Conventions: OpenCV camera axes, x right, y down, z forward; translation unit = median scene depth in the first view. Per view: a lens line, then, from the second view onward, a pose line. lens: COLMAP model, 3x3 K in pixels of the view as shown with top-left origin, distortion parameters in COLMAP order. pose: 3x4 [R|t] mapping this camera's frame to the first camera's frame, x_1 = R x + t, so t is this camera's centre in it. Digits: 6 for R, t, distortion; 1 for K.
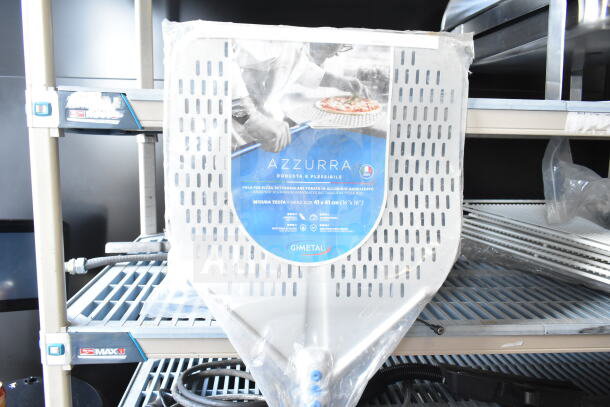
lens RADIAL K [[454.8, 0, 305.0], [0, 454.8, 203.5], [0, 0, 1]] dist [-0.007968, 0.006582]
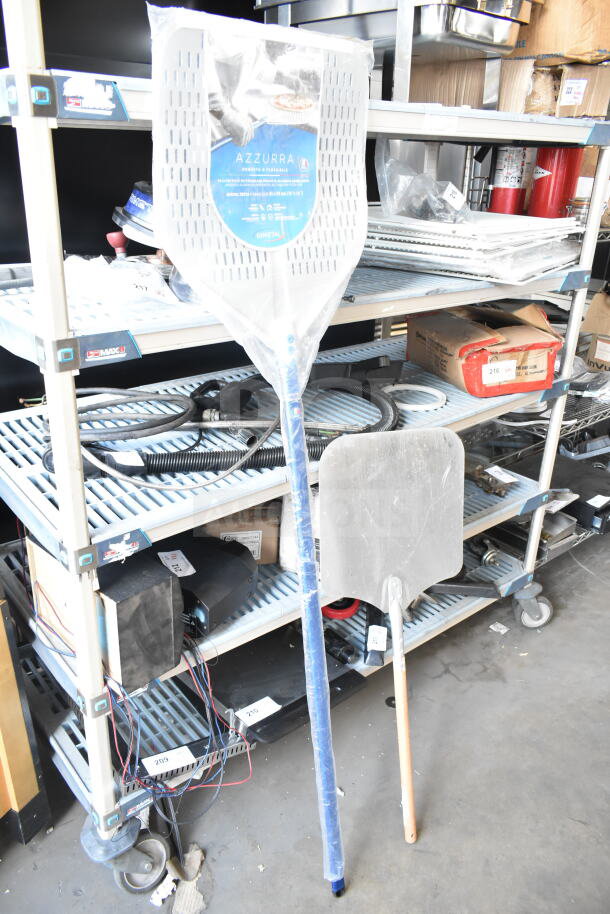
lens RADIAL K [[681.4, 0, 305.0], [0, 681.4, 457.0], [0, 0, 1]] dist [-0.007968, 0.006582]
pose [[0.822790, -0.230811, 0.519368, -0.994538], [0.067371, 0.946990, 0.314119, 0.096897], [-0.564339, -0.223463, 0.794724, -0.601503]]
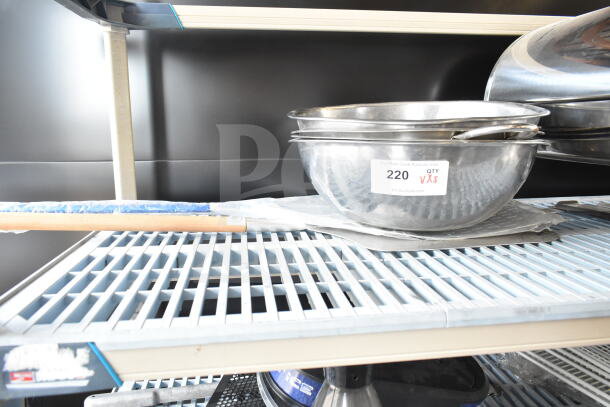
lens RADIAL K [[454.8, 0, 305.0], [0, 454.8, 203.5], [0, 0, 1]] dist [-0.007968, 0.006582]
pose [[0.998668, -0.025695, 0.044745, -0.114182], [0.022740, 0.997605, 0.065330, -0.463053], [-0.046316, -0.064225, 0.996860, 0.335578]]
